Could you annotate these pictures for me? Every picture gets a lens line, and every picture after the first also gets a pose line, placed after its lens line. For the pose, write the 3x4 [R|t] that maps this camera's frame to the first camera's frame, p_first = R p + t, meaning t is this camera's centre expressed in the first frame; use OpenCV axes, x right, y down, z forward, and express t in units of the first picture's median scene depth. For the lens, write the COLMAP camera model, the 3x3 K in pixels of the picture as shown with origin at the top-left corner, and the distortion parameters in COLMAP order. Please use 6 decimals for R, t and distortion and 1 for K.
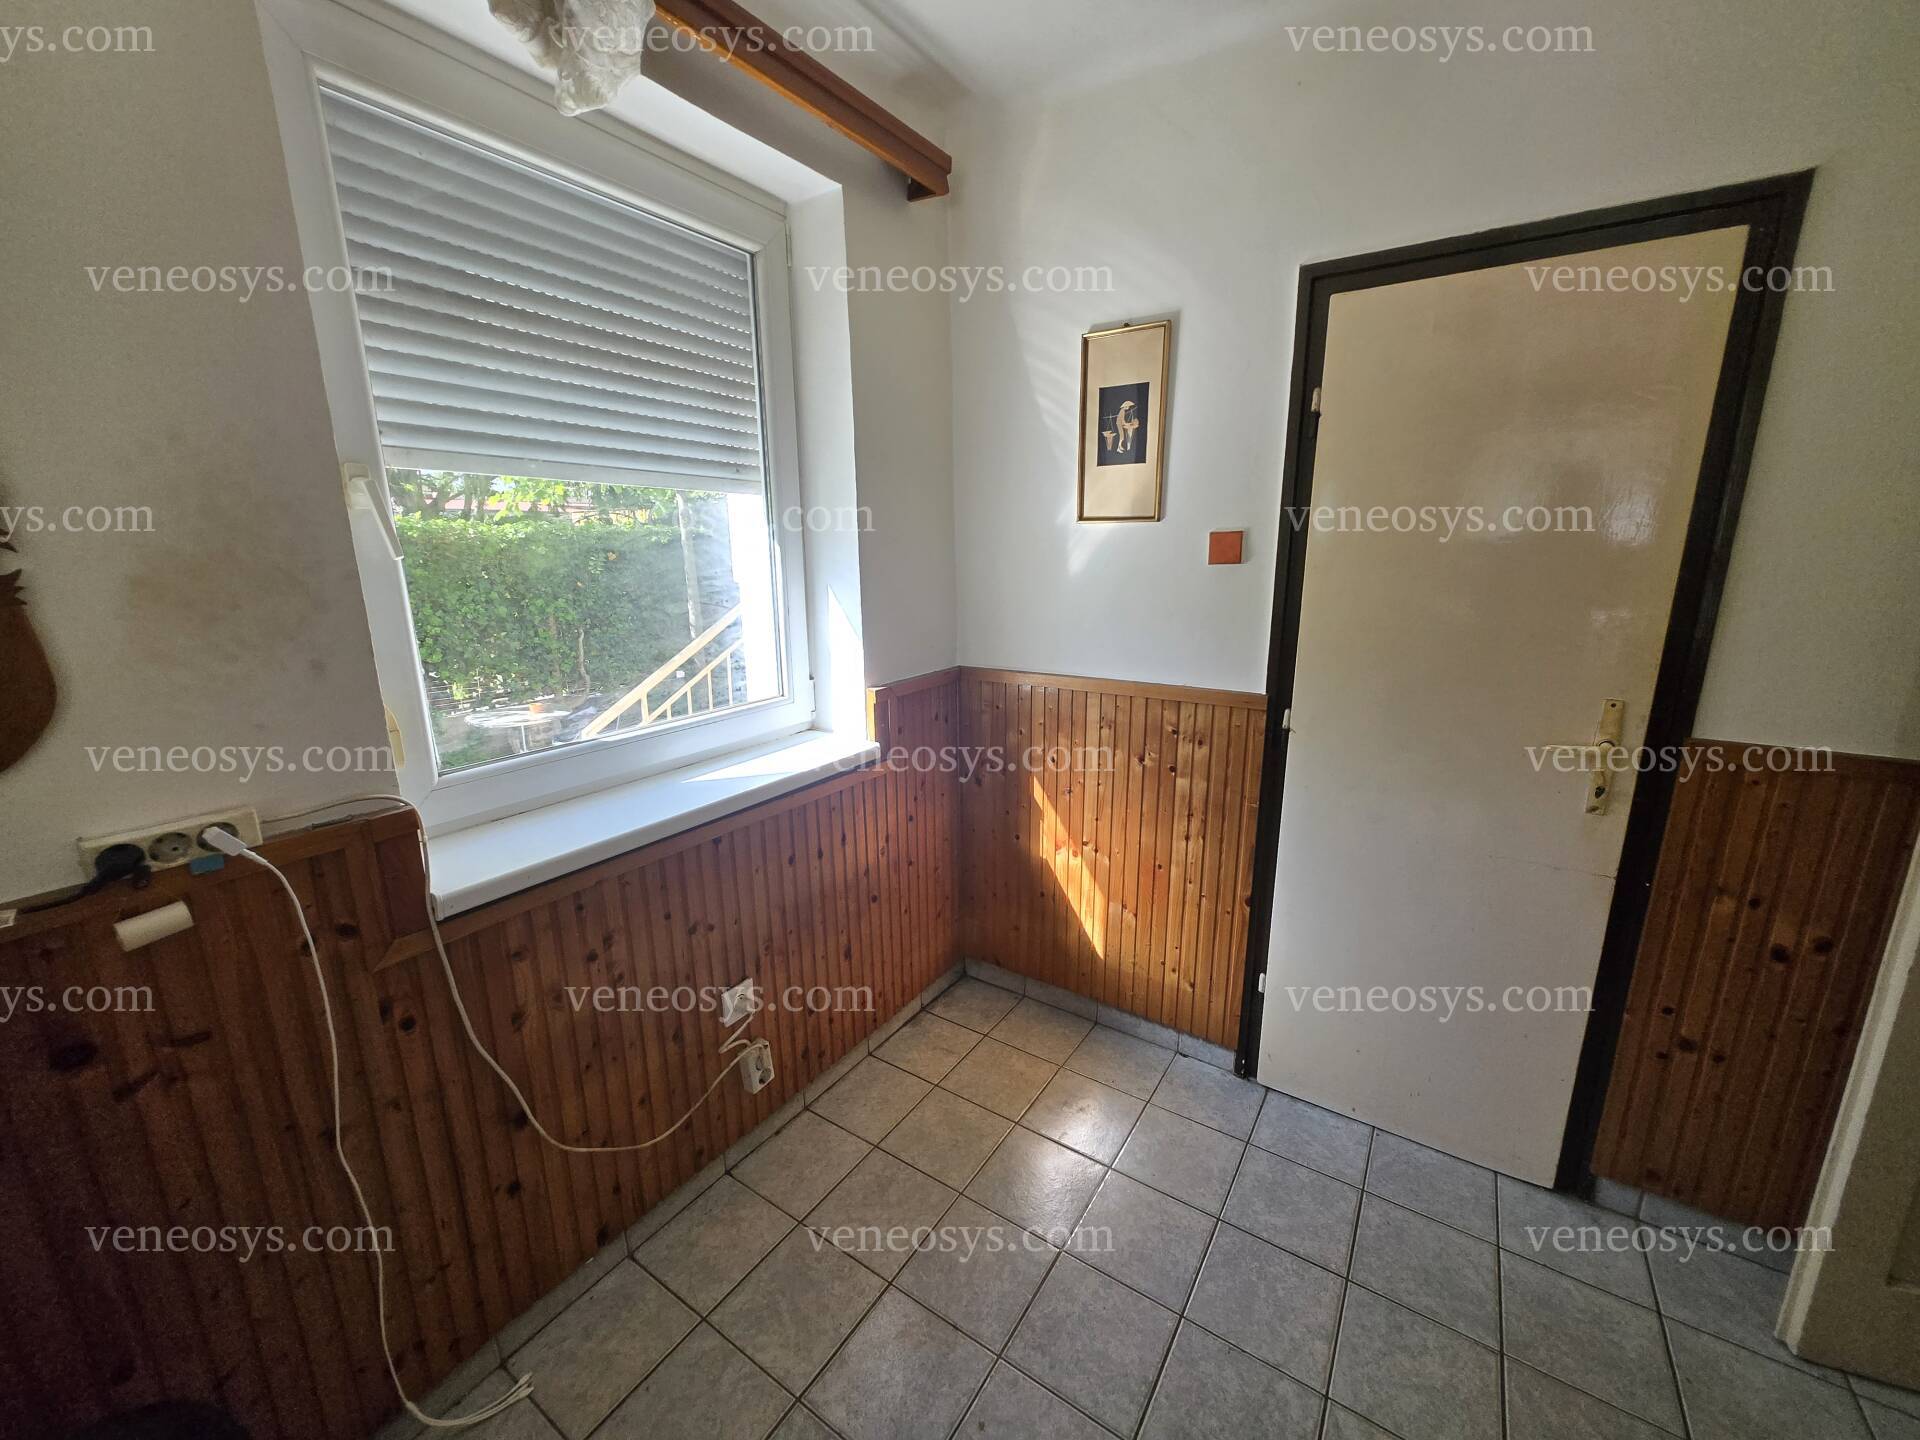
lens RADIAL K [[742.7, 0, 962.8], [0, 742.7, 717.2], [0, 0, 1]] dist [-0.002723, -0.000142]
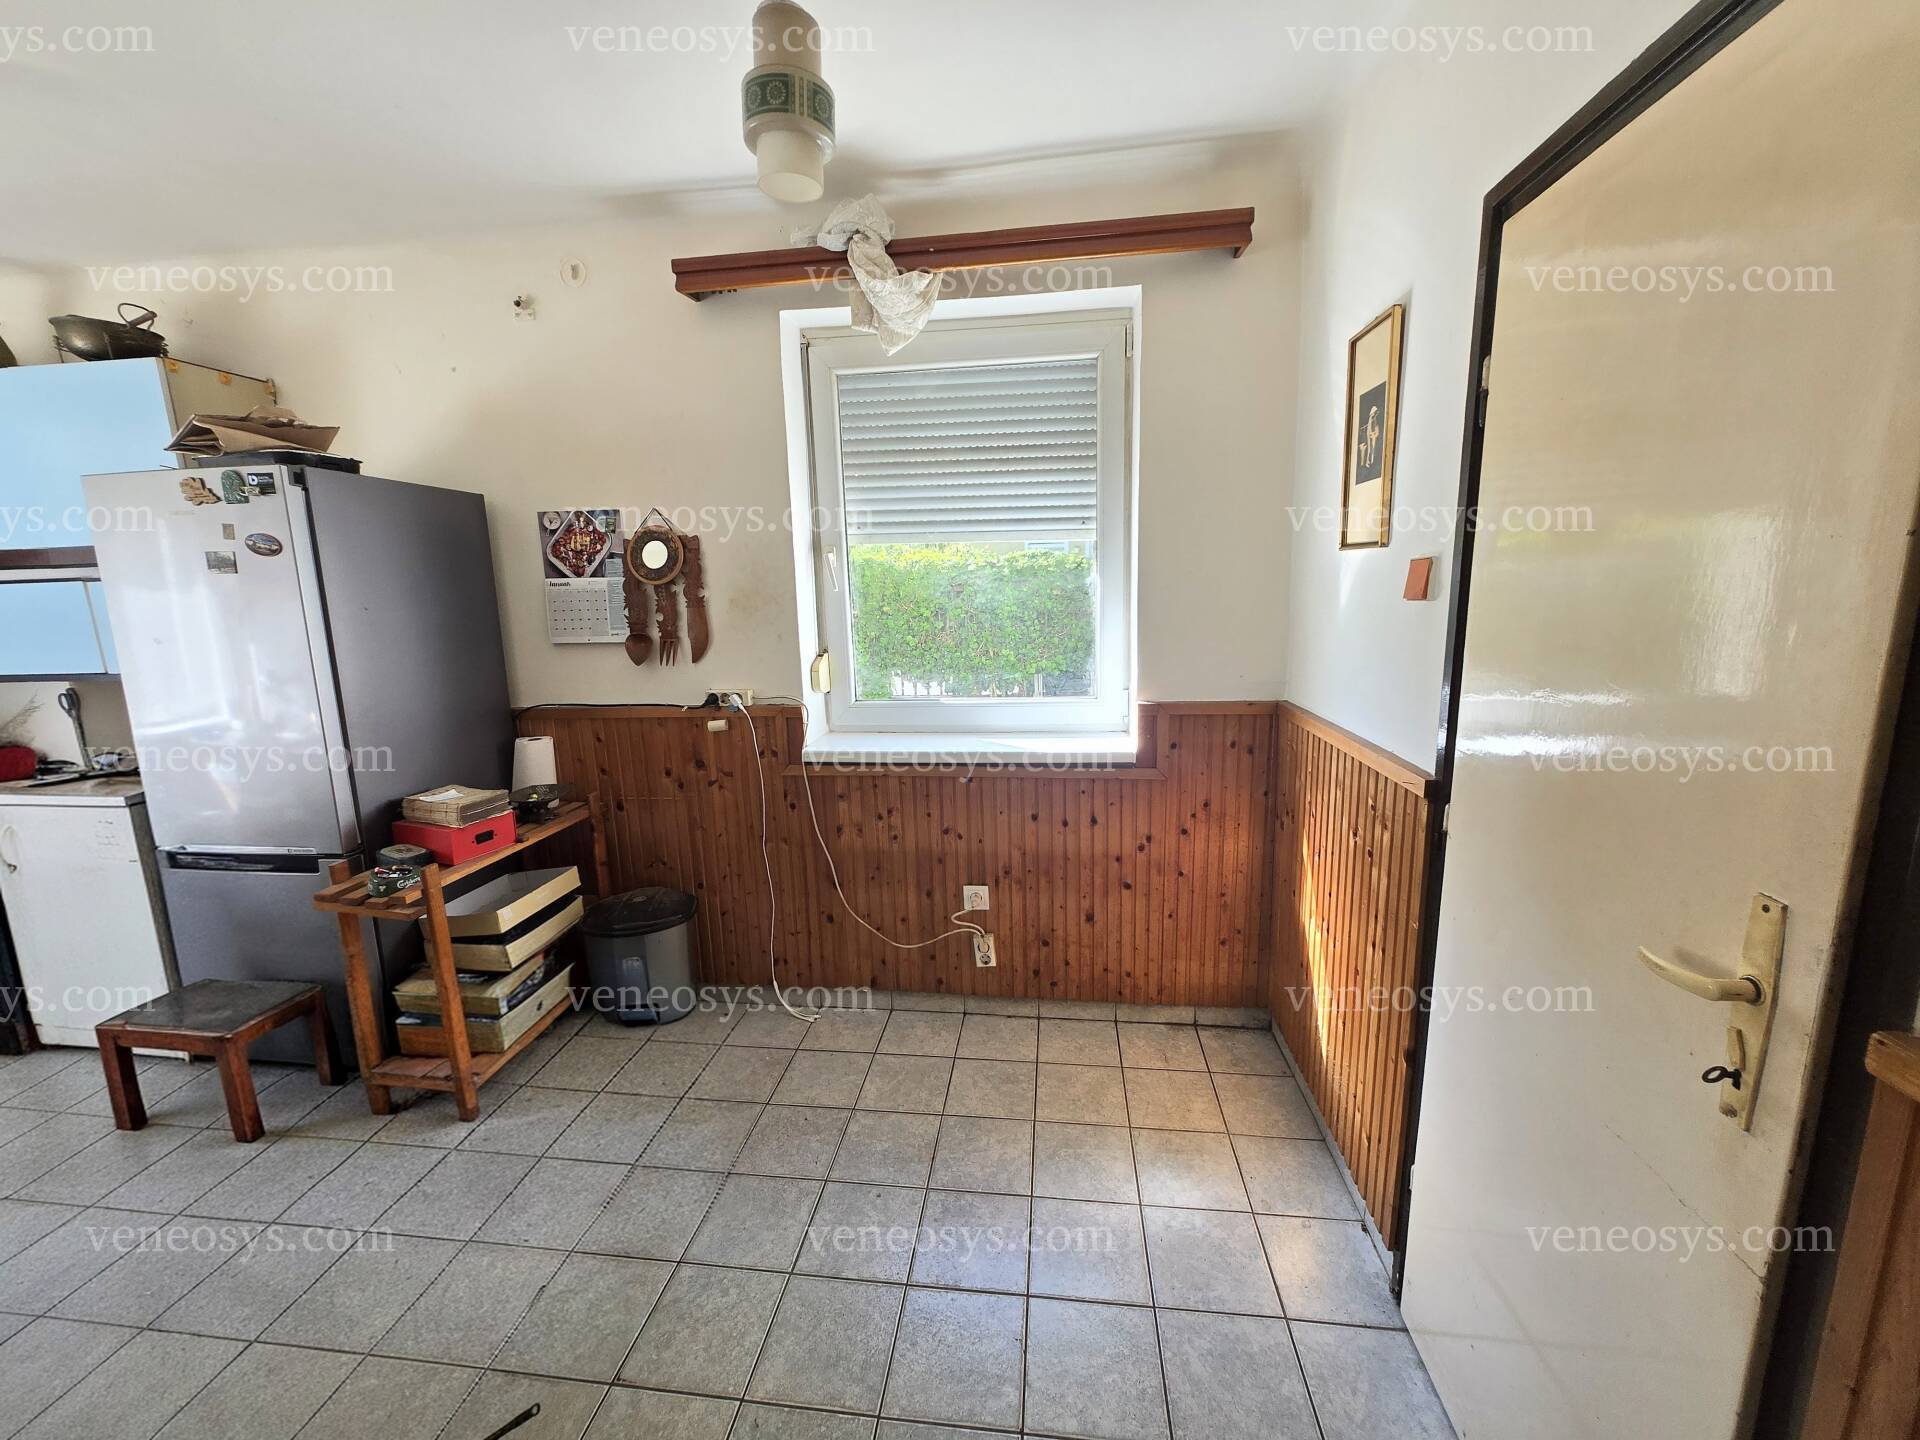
lens RADIAL K [[742.7, 0, 962.8], [0, 742.7, 717.2], [0, 0, 1]] dist [-0.002723, -0.000142]
pose [[0.452015, 0.156909, -0.878101, 0.889006], [-0.179402, 0.980284, 0.082819, -0.071600], [0.873783, 0.120097, 0.471253, 0.258805]]
